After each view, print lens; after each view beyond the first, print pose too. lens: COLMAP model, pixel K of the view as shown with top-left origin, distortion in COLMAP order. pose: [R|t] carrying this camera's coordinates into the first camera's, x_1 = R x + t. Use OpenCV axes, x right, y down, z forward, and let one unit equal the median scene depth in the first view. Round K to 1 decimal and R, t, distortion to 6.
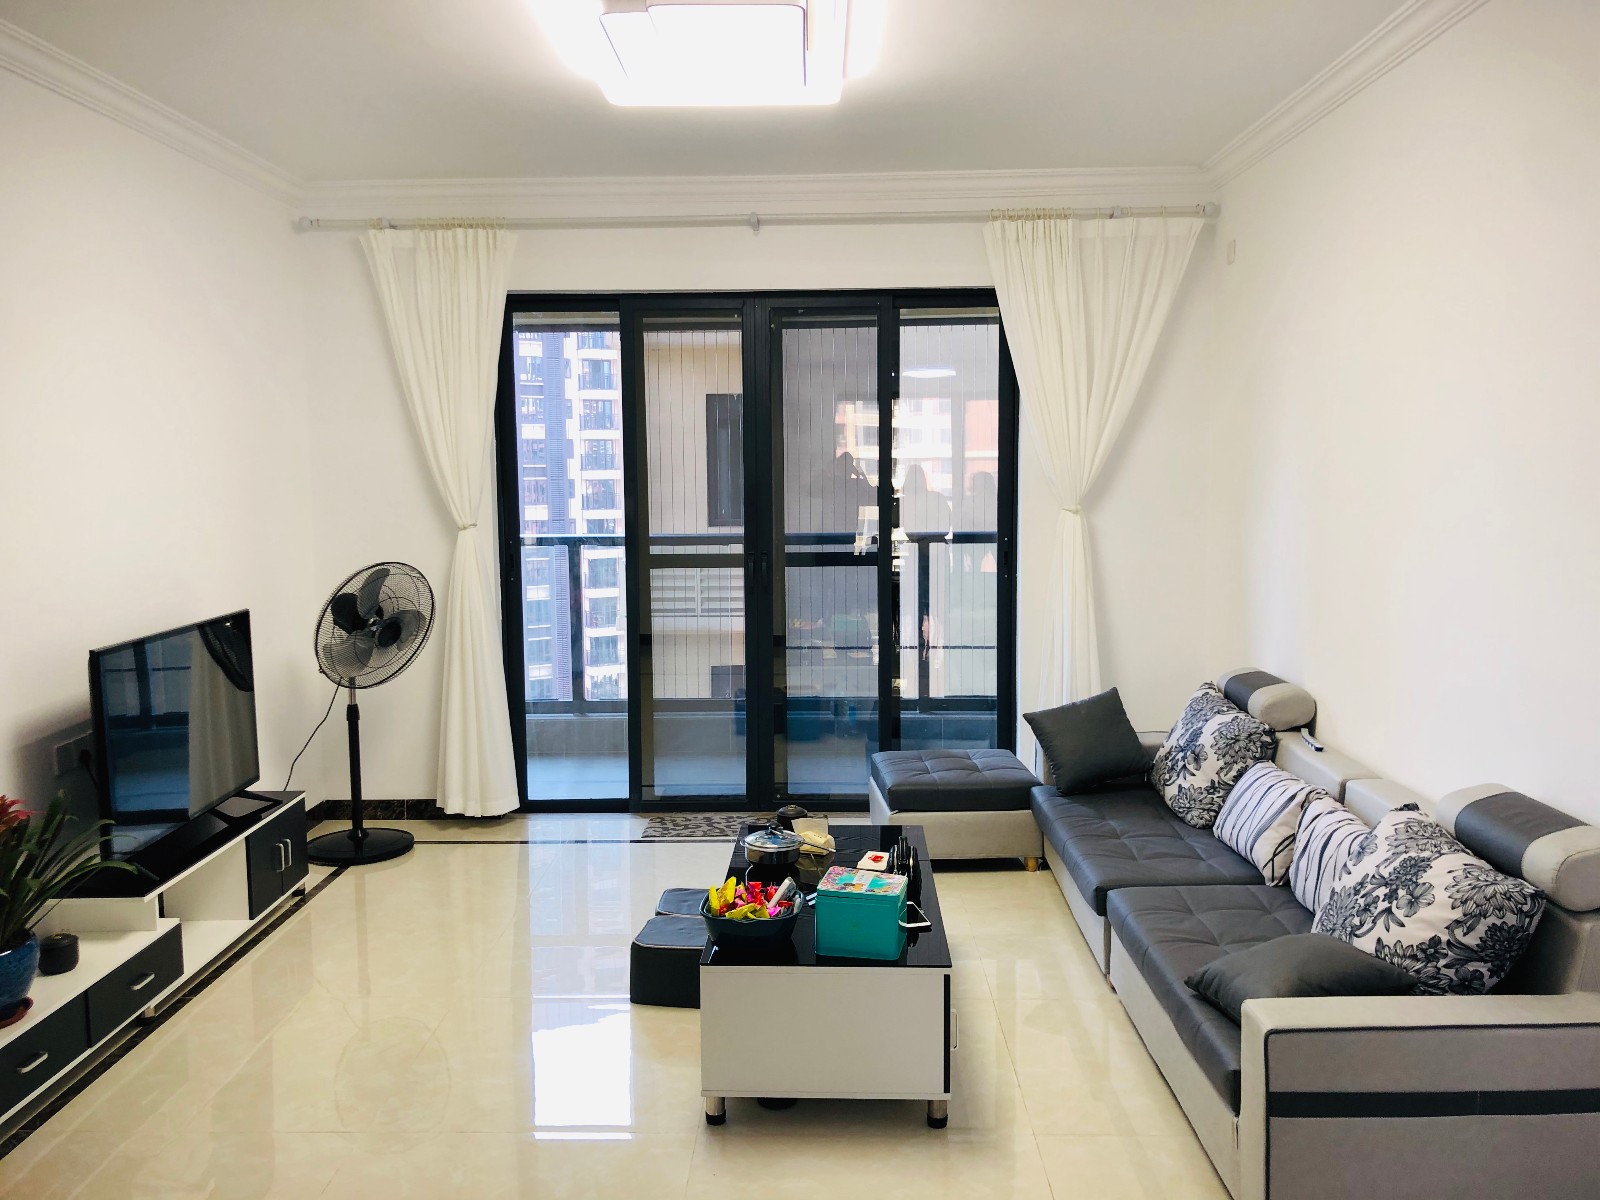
lens RADIAL K [[1303.7, 0, 799.5], [0, 1303.7, 608.0], [0, 0, 1]] dist [0.004668, -0.005569]
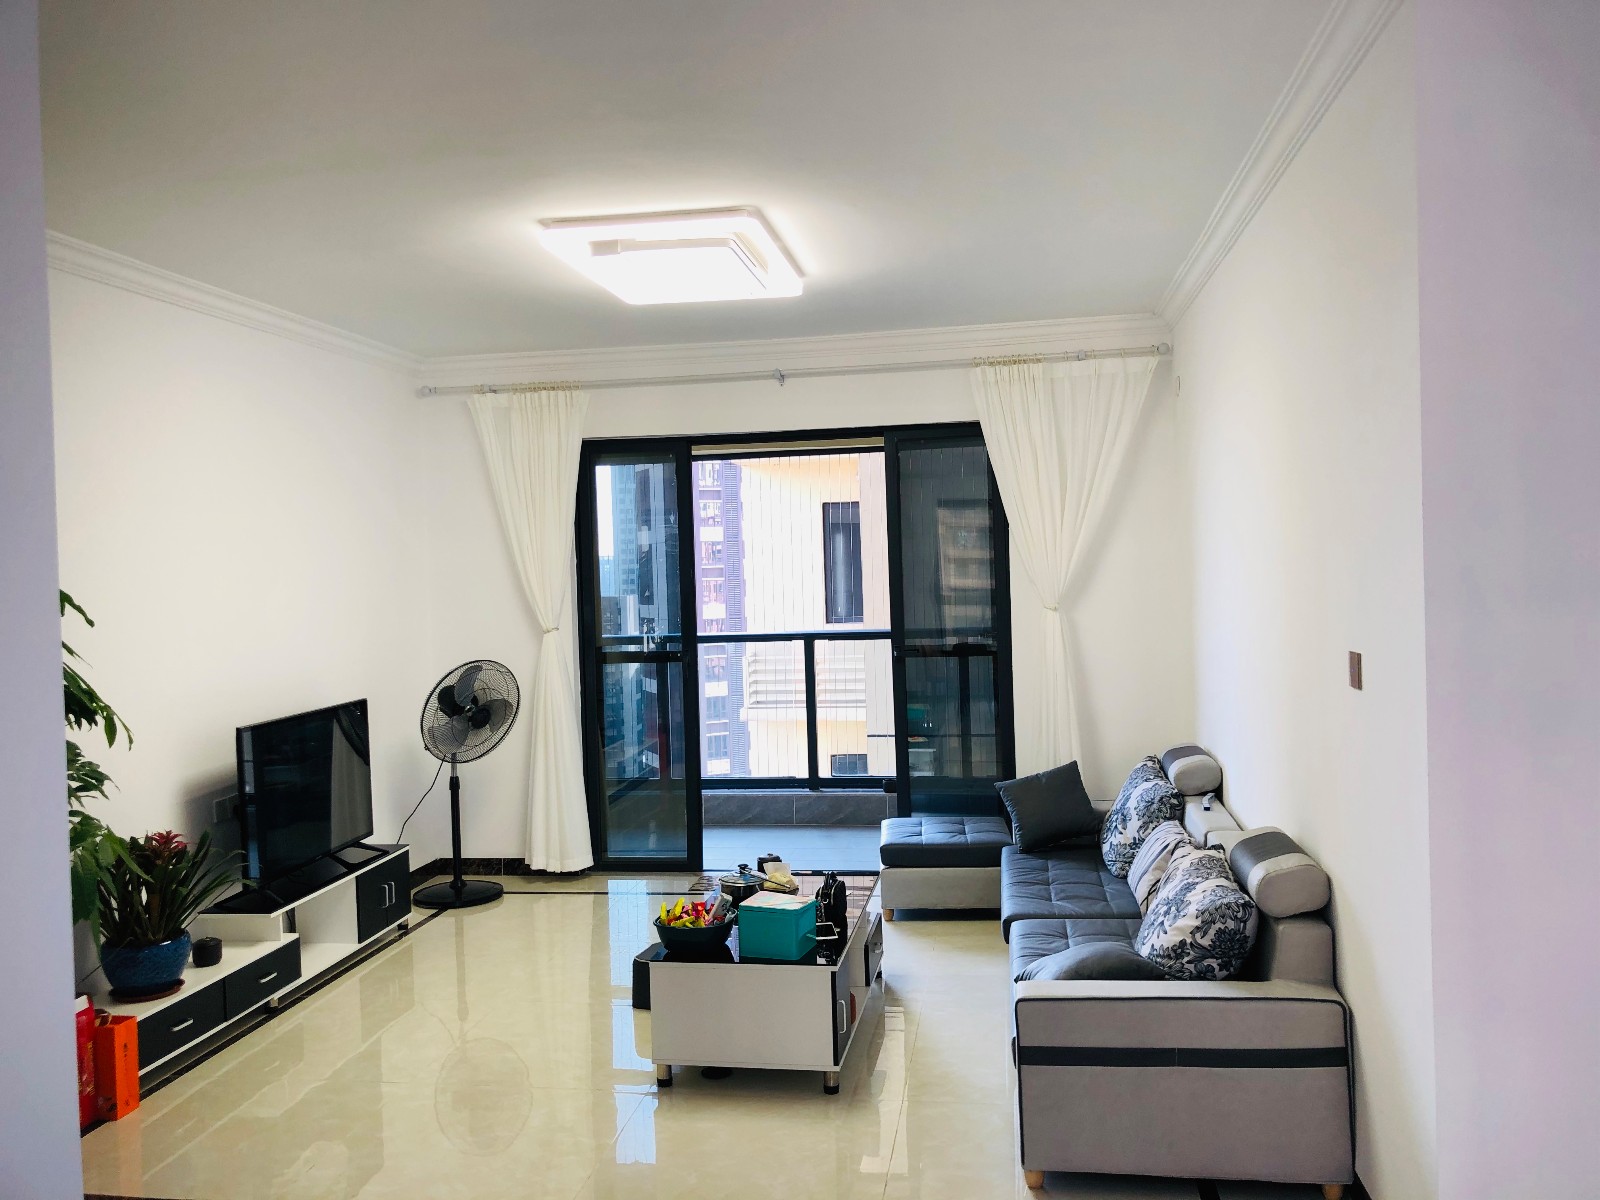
lens RADIAL K [[1310.8, 0, 800.0], [0, 1310.8, 600.0], [0, 0, 1]] dist [0.016240, -0.024021]
pose [[0.990216, -0.018161, -0.138359, 0.164273], [0.007145, 0.996793, -0.079698, 0.009520], [0.139362, 0.077929, 0.987170, -0.200480]]
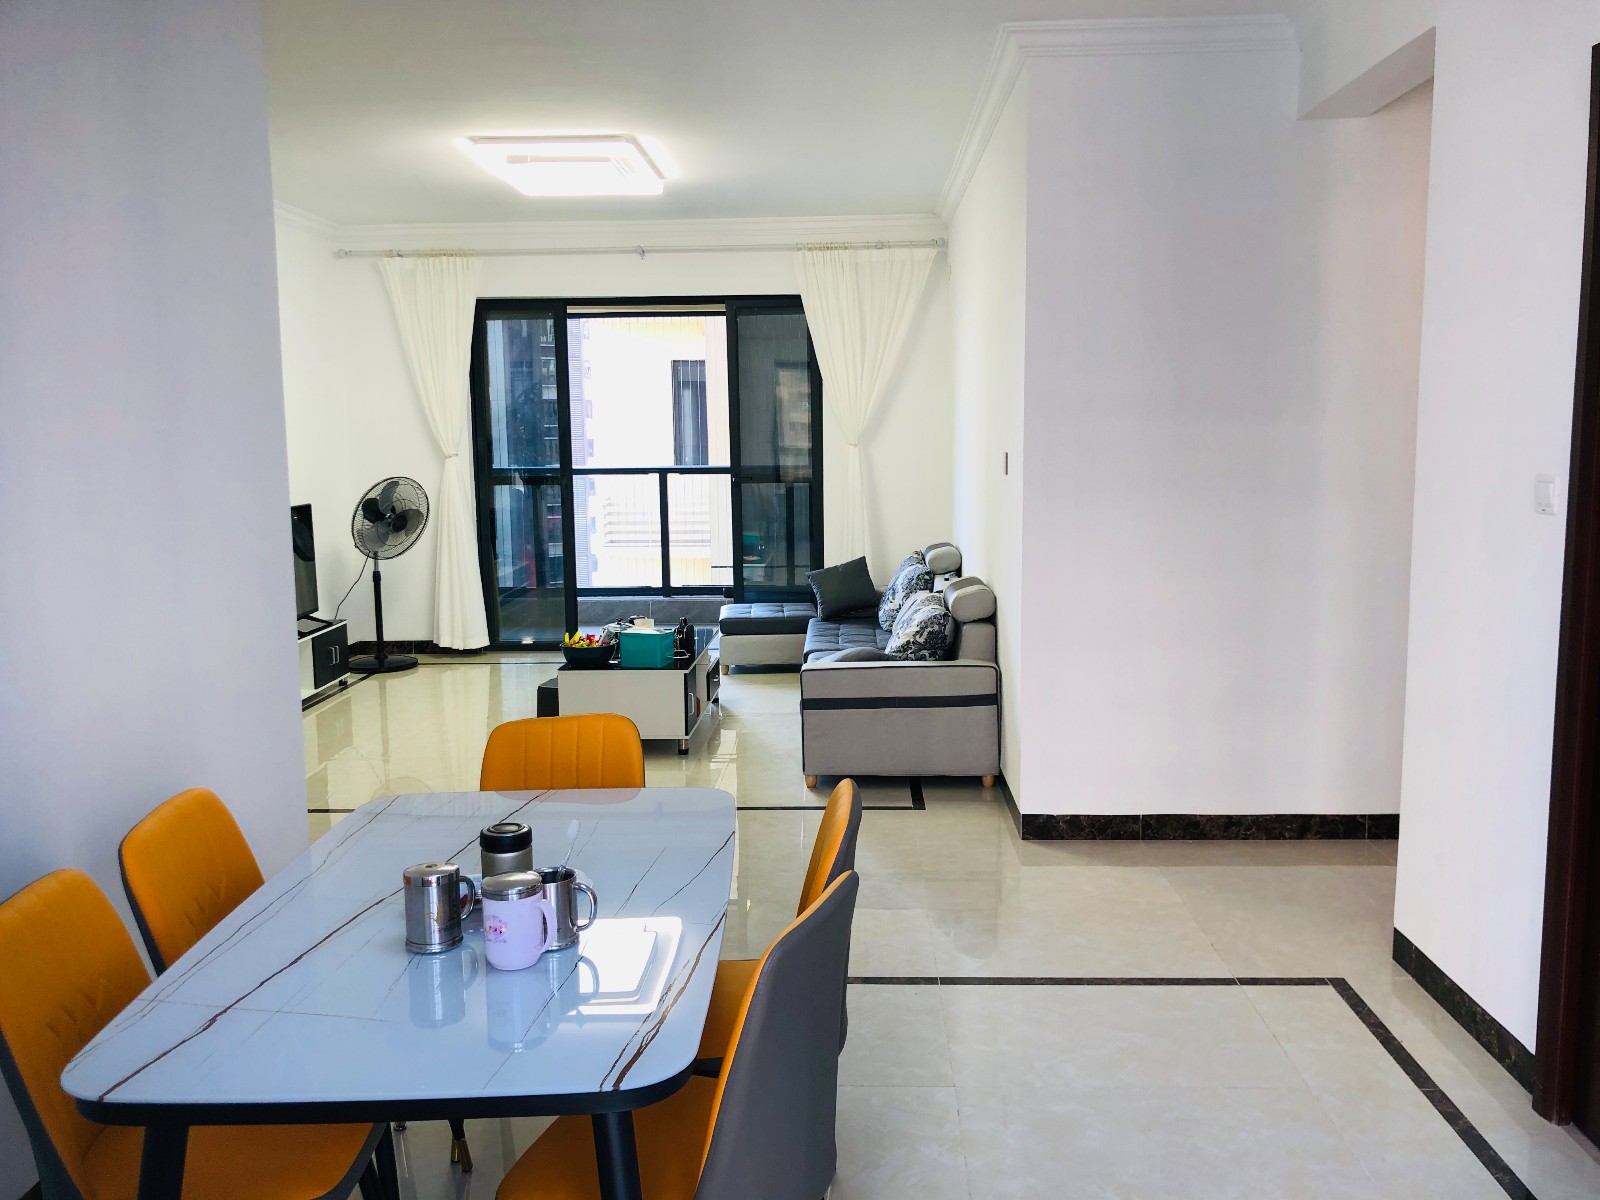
lens RADIAL K [[1302.6, 0, 817.3], [0, 1302.6, 599.2], [0, 0, 1]] dist [0.170915, -0.646286]
pose [[0.999964, -0.001981, -0.008258, 0.199344], [0.002168, 0.999741, 0.022638, 0.077785], [0.008211, -0.022655, 0.999710, -0.575190]]
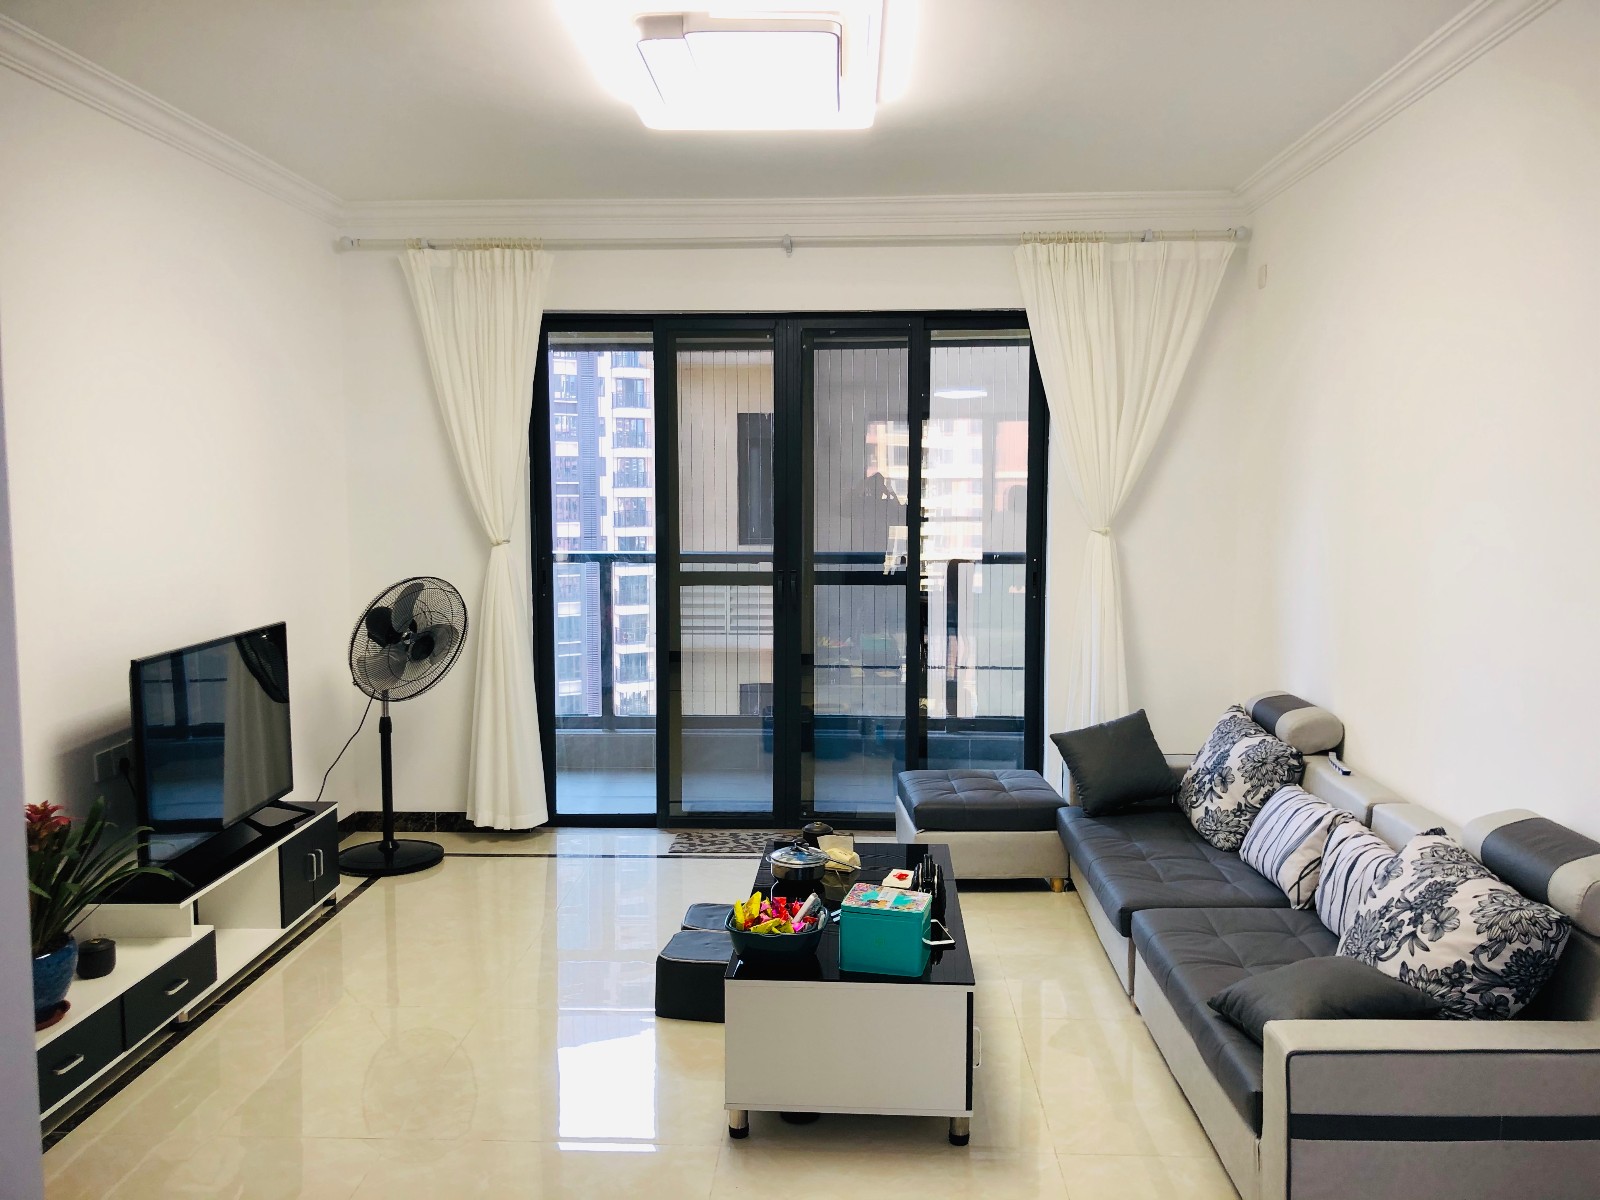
lens RADIAL K [[1304.1, 0, 802.9], [0, 1304.1, 610.9], [0, 0, 1]] dist [0.001094, -0.001105]
pose [[0.999738, 0.010381, -0.020380, 0.001032], [-0.010634, 0.999867, -0.012366, 0.000720], [0.020249, 0.012580, 0.999716, -0.006508]]
